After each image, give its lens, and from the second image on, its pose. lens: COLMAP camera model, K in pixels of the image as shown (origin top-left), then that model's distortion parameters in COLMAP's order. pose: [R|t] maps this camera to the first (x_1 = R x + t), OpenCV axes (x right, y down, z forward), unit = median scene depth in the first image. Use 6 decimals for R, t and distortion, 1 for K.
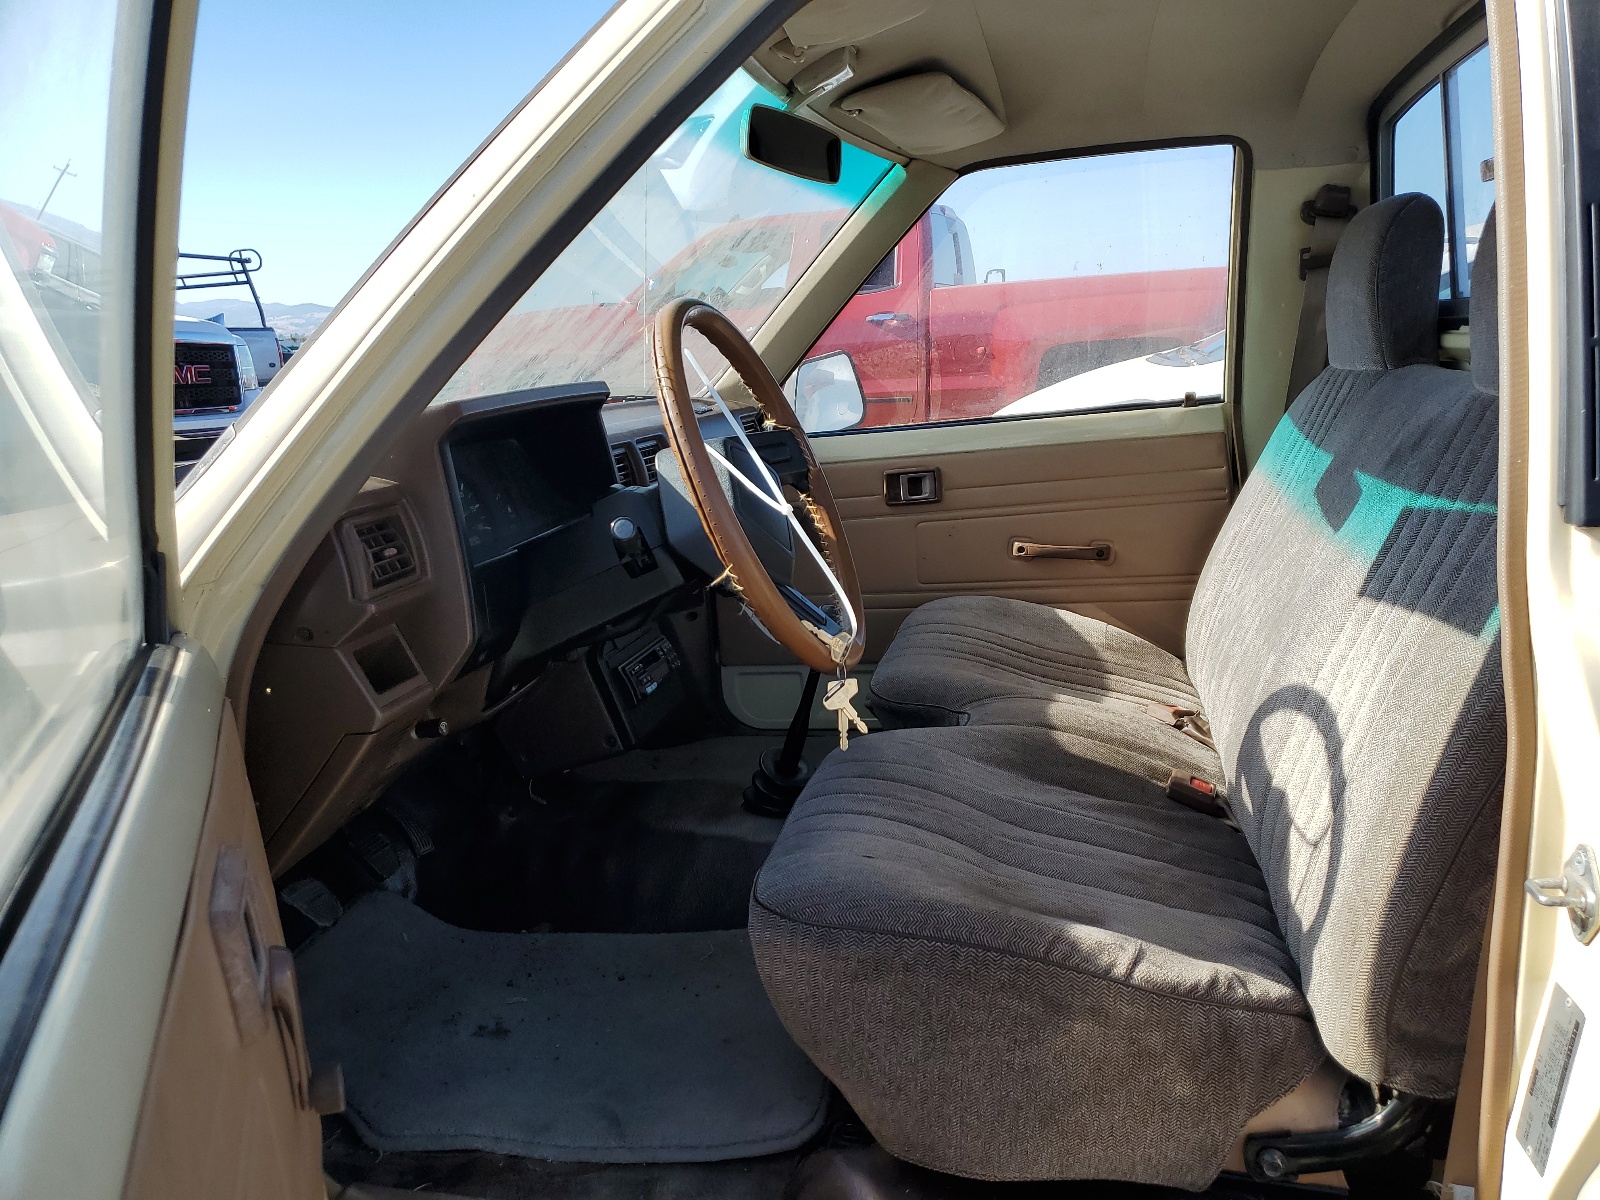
lens RADIAL K [[1305.6, 0, 810.4], [0, 1305.6, 683.8], [0, 0, 1]] dist [0.153253, -0.300907]
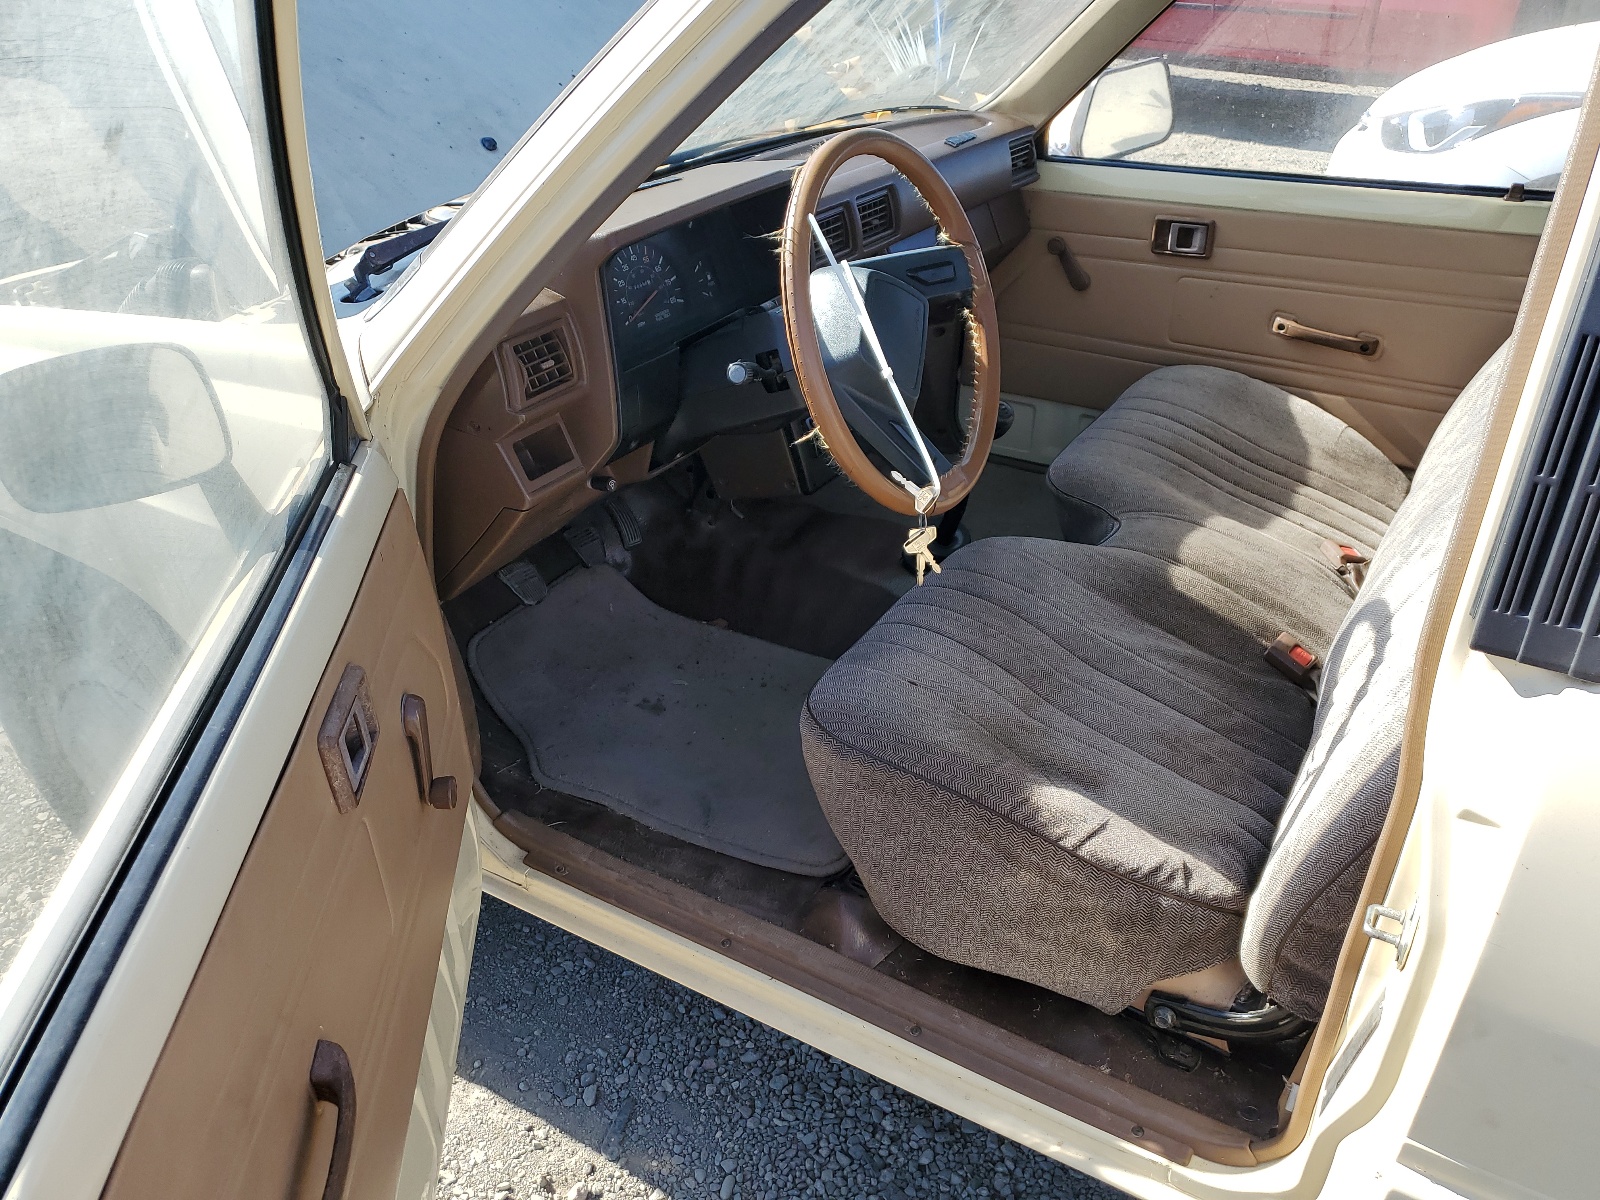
lens RADIAL K [[1305.6, 0, 810.4], [0, 1305.6, 683.8], [0, 0, 1]] dist [0.153253, -0.300907]
pose [[0.935699, 0.244964, -0.253890, 0.248455], [-0.144231, 0.922366, 0.358384, -0.264398], [0.321971, -0.298721, 0.898388, -0.072542]]
